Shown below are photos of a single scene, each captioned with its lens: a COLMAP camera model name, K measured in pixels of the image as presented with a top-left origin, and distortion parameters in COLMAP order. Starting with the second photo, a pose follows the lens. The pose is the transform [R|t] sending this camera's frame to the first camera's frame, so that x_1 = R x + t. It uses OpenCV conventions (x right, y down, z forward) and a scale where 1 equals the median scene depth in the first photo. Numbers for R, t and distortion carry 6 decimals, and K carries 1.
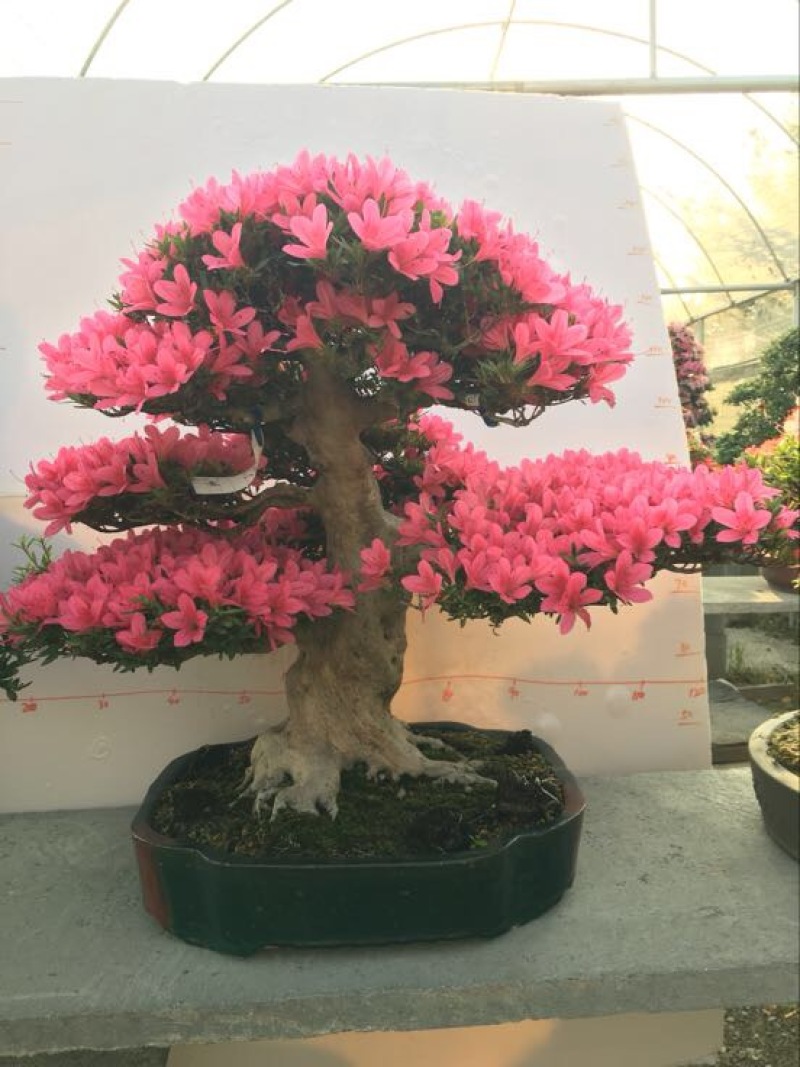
lens RADIAL K [[931.2, 0, 410.8], [0, 931.2, 525.8], [0, 0, 1]] dist [0.091501, -0.130442]
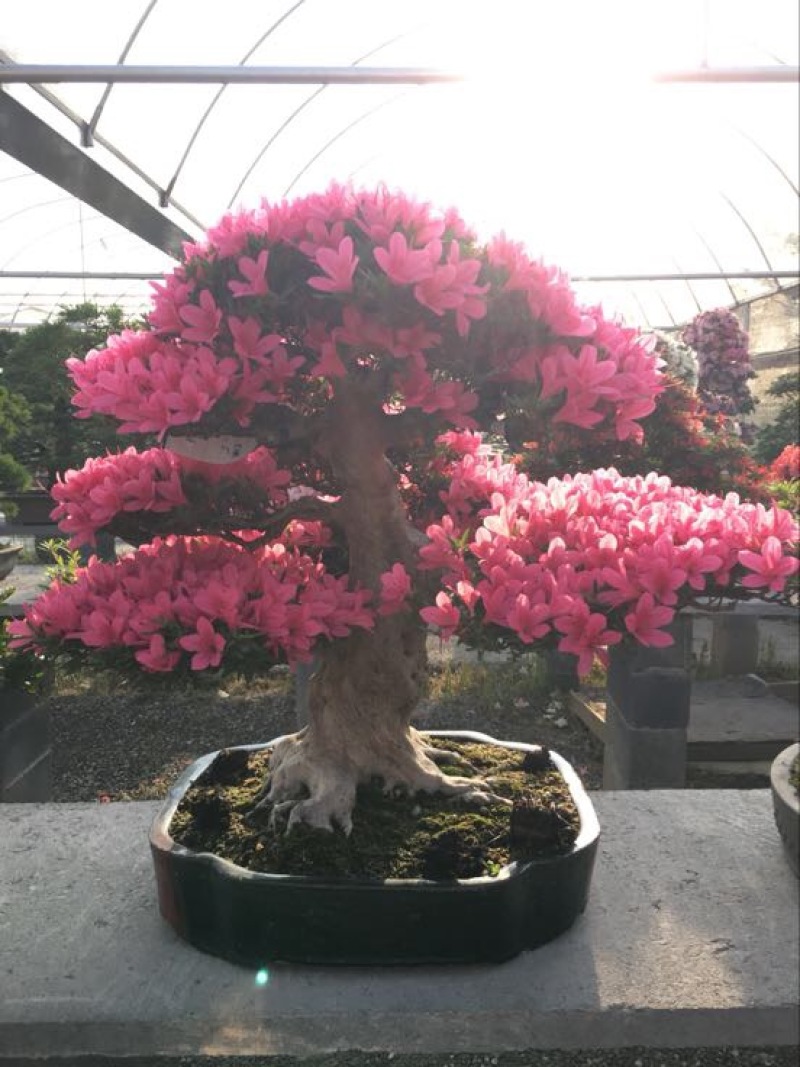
lens RADIAL K [[931.2, 0, 409.9], [0, 931.2, 529.2], [0, 0, 1]] dist [0.091501, -0.130442]
pose [[0.998871, 0.030913, -0.036069, 0.011832], [-0.029829, 0.999099, 0.030206, -0.054459], [0.036970, -0.029096, 0.998893, 0.008111]]
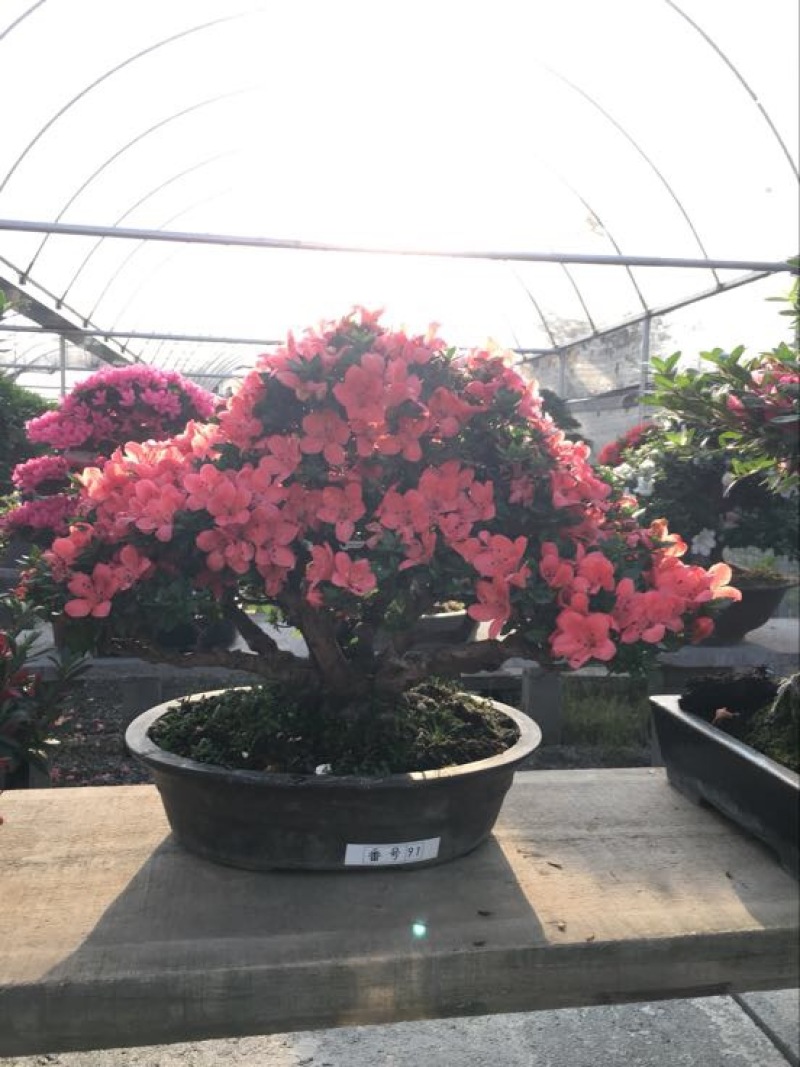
lens RADIAL K [[931.2, 0, 404.6], [0, 931.2, 526.9], [0, 0, 1]] dist [0.091501, -0.130442]
pose [[0.991452, 0.041044, 0.123852, 0.356114], [-0.039244, 0.999086, -0.016938, 0.111138], [-0.124434, 0.011933, 0.992156, -1.807618]]
